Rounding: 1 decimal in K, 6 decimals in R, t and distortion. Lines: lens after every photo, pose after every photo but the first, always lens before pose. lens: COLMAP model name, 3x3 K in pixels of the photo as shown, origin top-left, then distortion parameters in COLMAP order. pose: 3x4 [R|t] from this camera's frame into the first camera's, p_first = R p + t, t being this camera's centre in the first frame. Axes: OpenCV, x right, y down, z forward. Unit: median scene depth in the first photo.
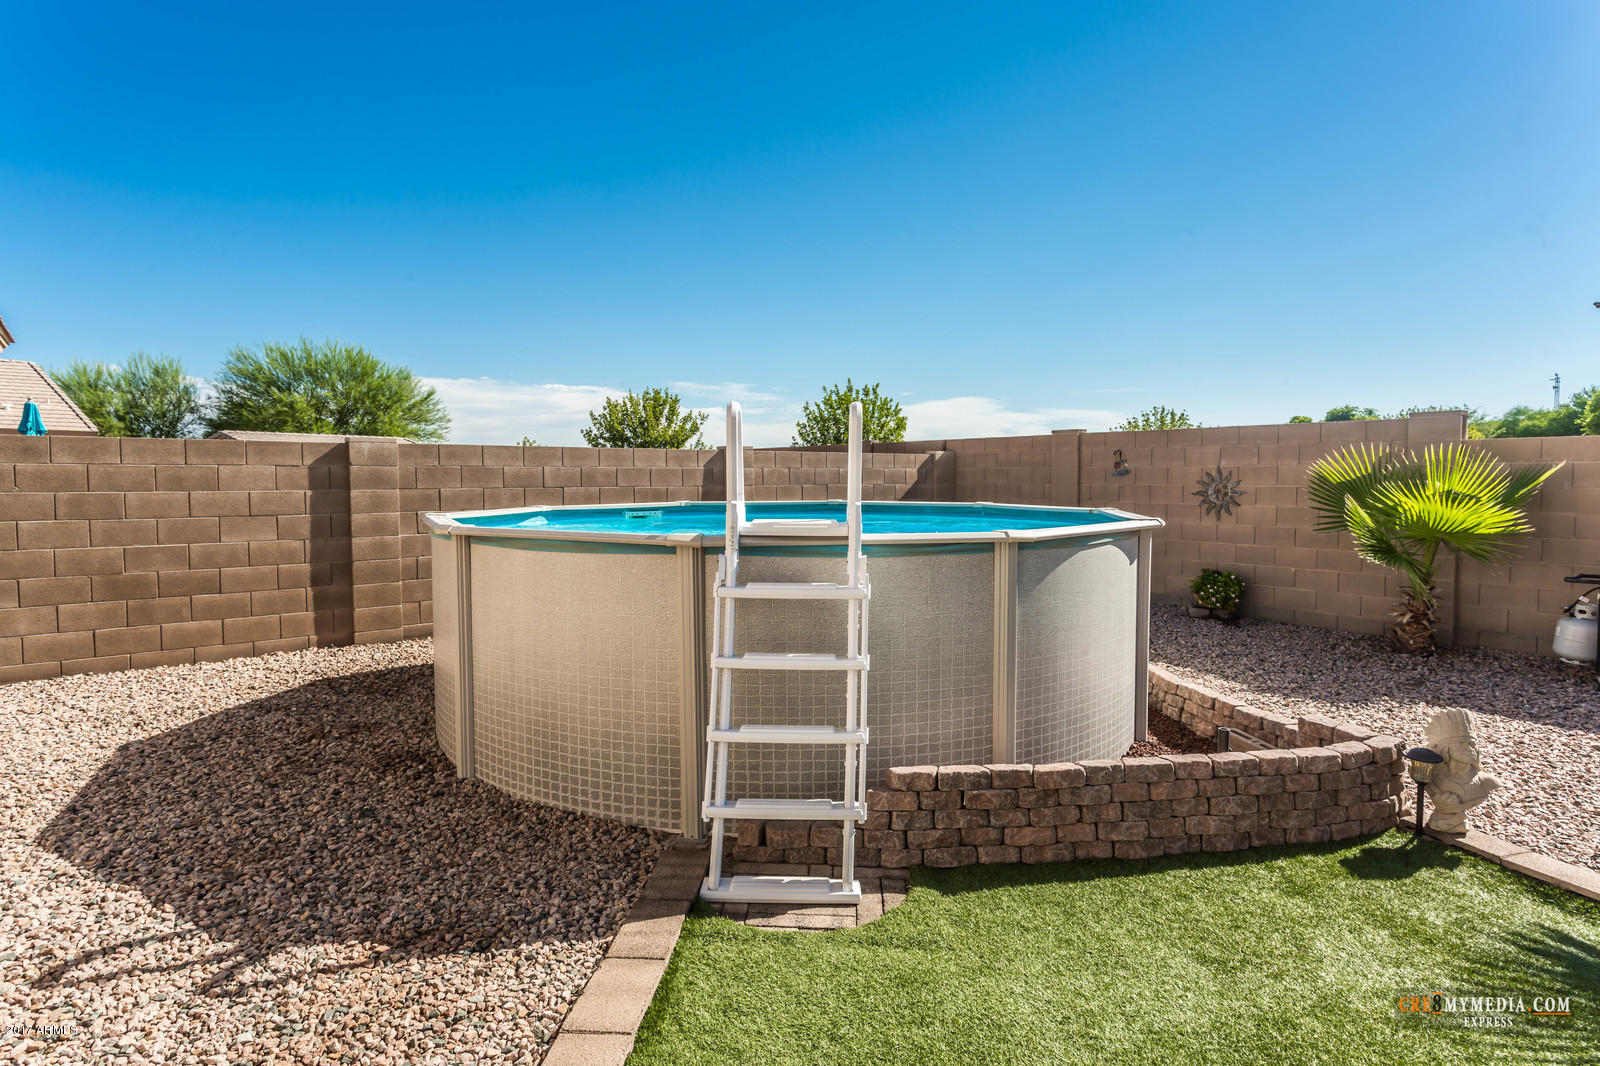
lens RADIAL K [[869.2, 0, 803.9], [0, 869.2, 520.3], [0, 0, 1]] dist [0.008073, 0.000752]
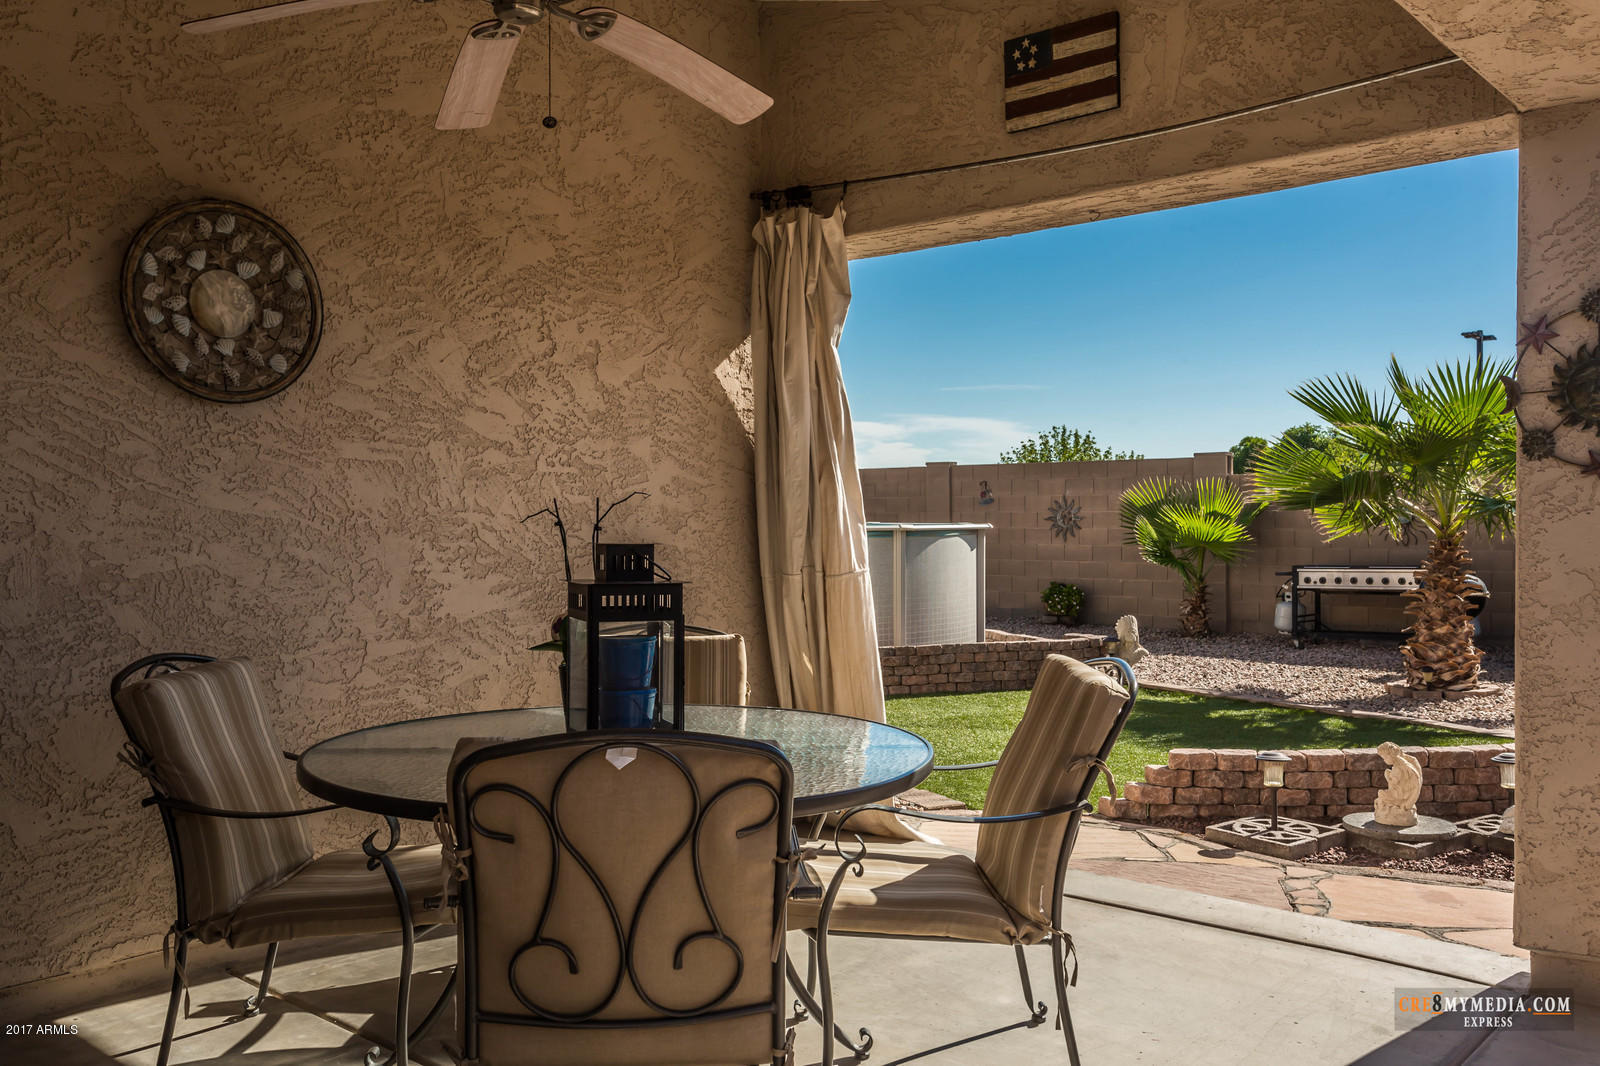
lens RADIAL K [[1379.4, 0, 798.8], [0, 1379.4, 533.3], [0, 0, 1]] dist [0.001752, 0.000147]
pose [[0.983527, -0.002570, 0.180744, -0.261358], [0.010184, 0.999099, -0.041211, 0.077541], [-0.180475, 0.042373, 0.982666, -0.945751]]
